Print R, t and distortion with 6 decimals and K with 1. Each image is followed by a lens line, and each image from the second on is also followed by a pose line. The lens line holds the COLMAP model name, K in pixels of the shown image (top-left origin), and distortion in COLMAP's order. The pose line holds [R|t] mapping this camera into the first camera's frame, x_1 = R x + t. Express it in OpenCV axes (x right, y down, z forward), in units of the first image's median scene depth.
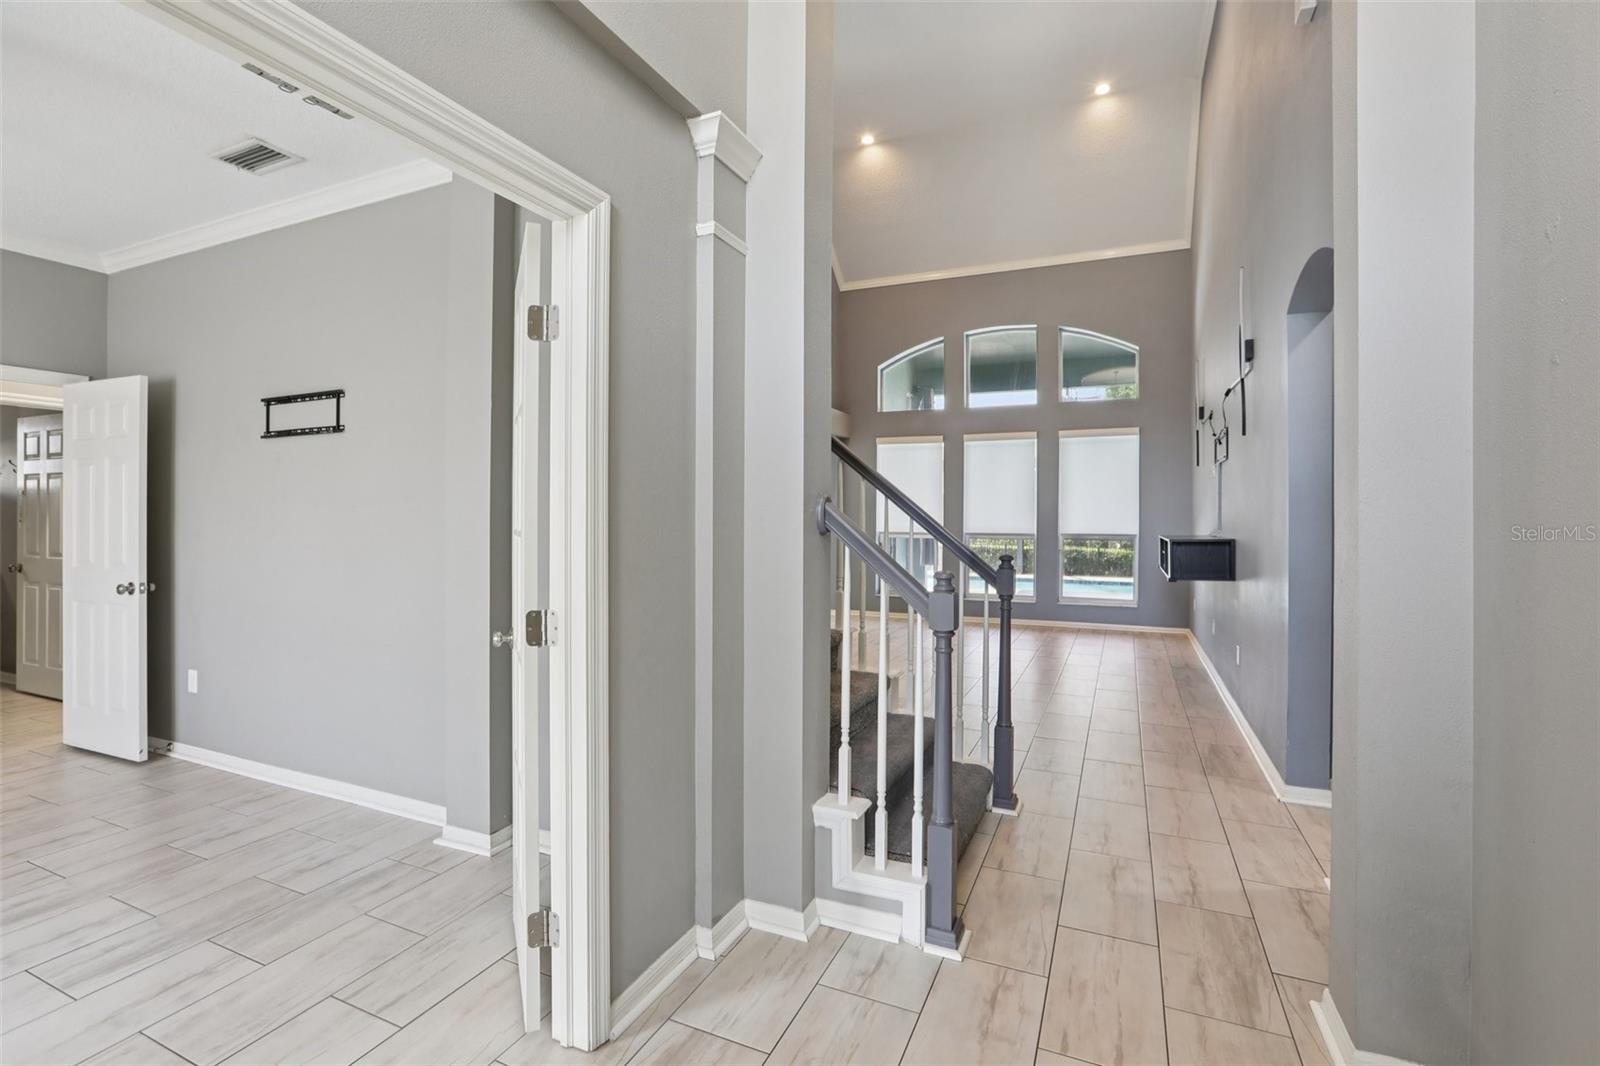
lens RADIAL K [[739.4, 0, 816.0], [0, 739.4, 526.2], [0, 0, 1]] dist [-0.022278, 0.009085]
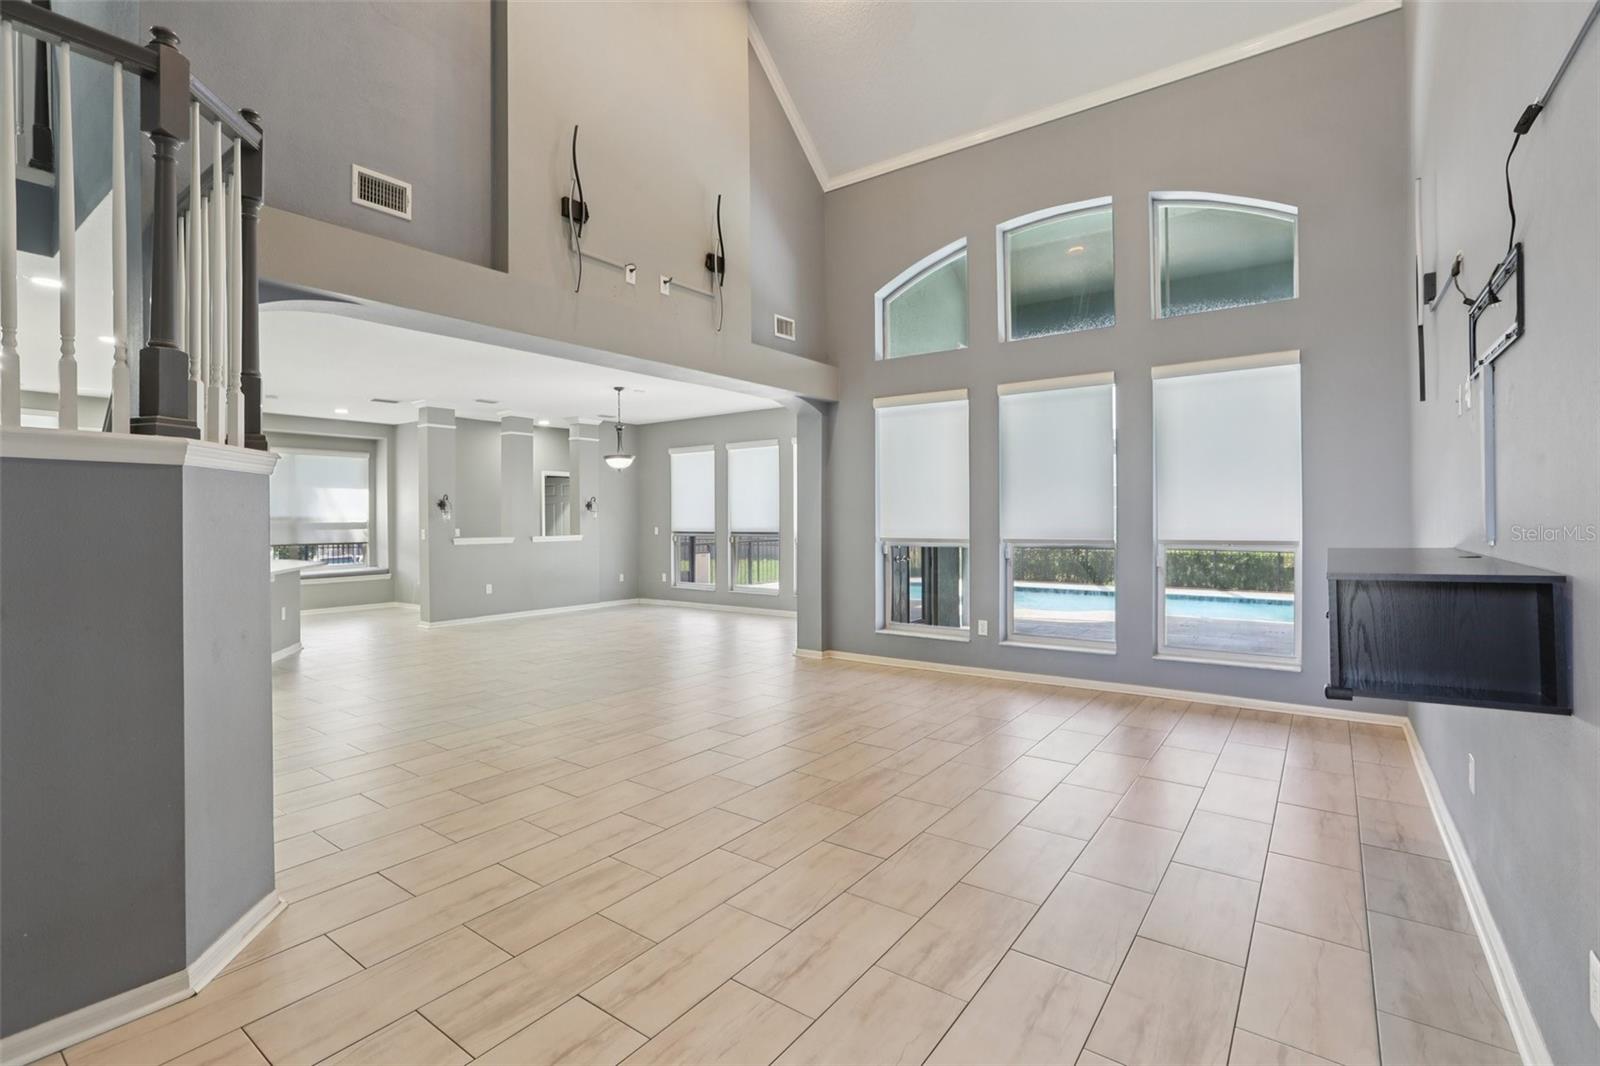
lens RADIAL K [[739.4, 0, 799.5], [0, 739.4, 520.5], [0, 0, 1]] dist [-0.022278, 0.009085]
pose [[0.974054, -0.009489, -0.226115, 0.192388], [0.007904, 0.999937, -0.007915, -0.003312], [0.226176, 0.005922, 0.974069, 0.370751]]
